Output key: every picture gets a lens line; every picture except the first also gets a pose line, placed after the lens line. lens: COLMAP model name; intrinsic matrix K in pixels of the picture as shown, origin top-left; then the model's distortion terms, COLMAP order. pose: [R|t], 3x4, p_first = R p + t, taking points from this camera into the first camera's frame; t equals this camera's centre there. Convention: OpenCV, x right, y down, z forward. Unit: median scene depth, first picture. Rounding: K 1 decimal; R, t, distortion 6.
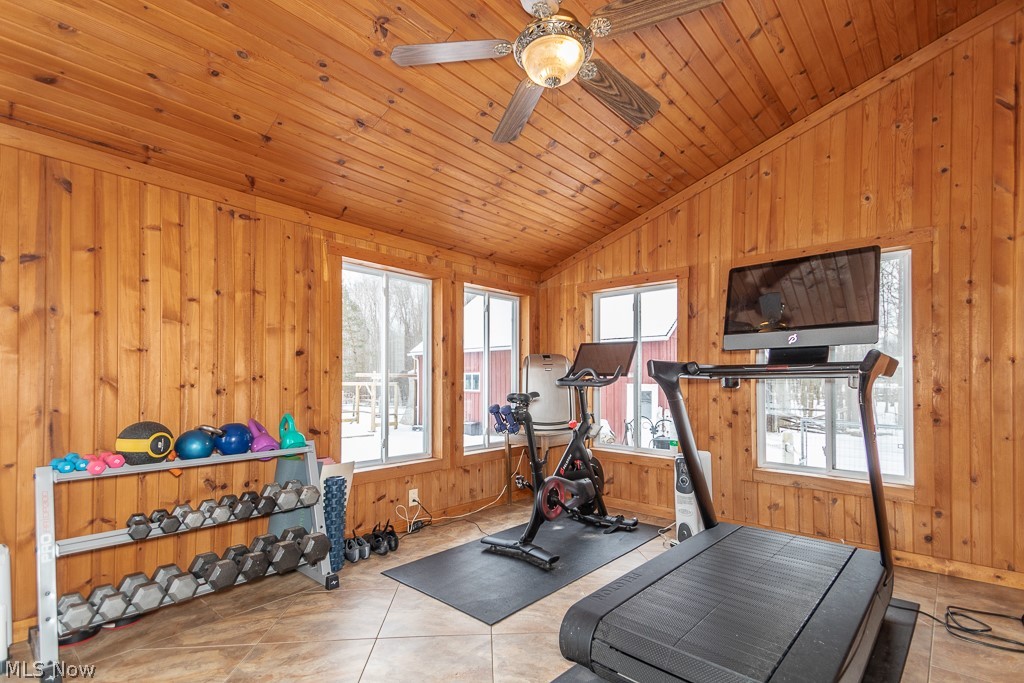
lens RADIAL K [[479.0, 0, 514.1], [0, 479.0, 374.7], [0, 0, 1]] dist [-0.003965, -0.001265]
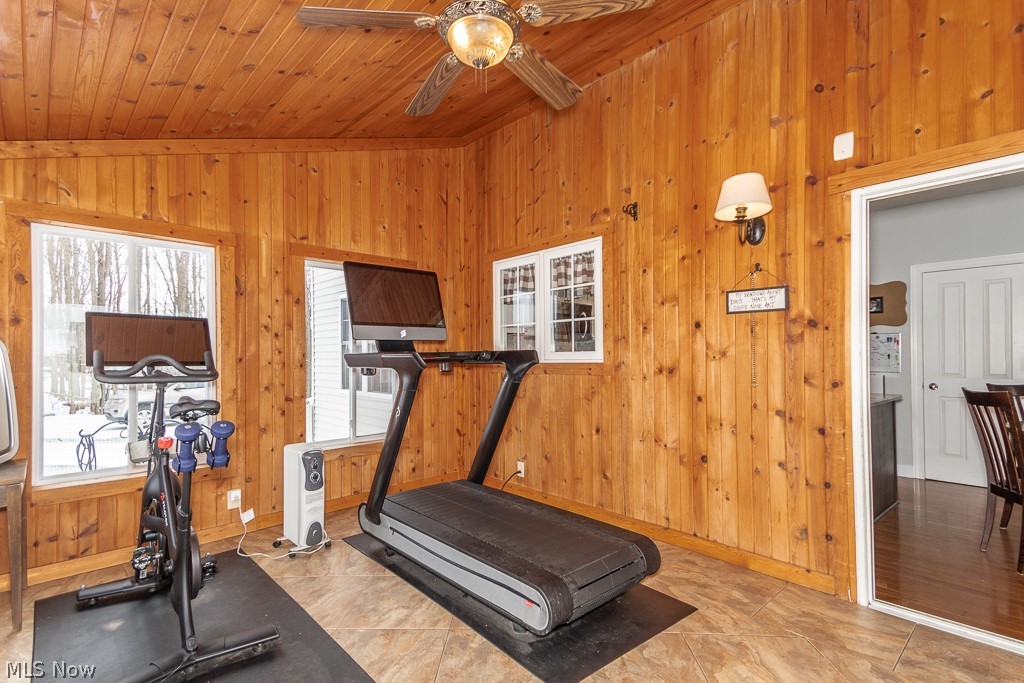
lens RADIAL K [[479.0, 0, 512.4], [0, 479.0, 351.4], [0, 0, 1]] dist [-0.003965, -0.001265]
pose [[0.047222, 0.002839, 0.998880, -0.480328], [-0.007251, 0.999971, -0.002499, -0.019652], [-0.998858, -0.007125, 0.047242, 0.487304]]
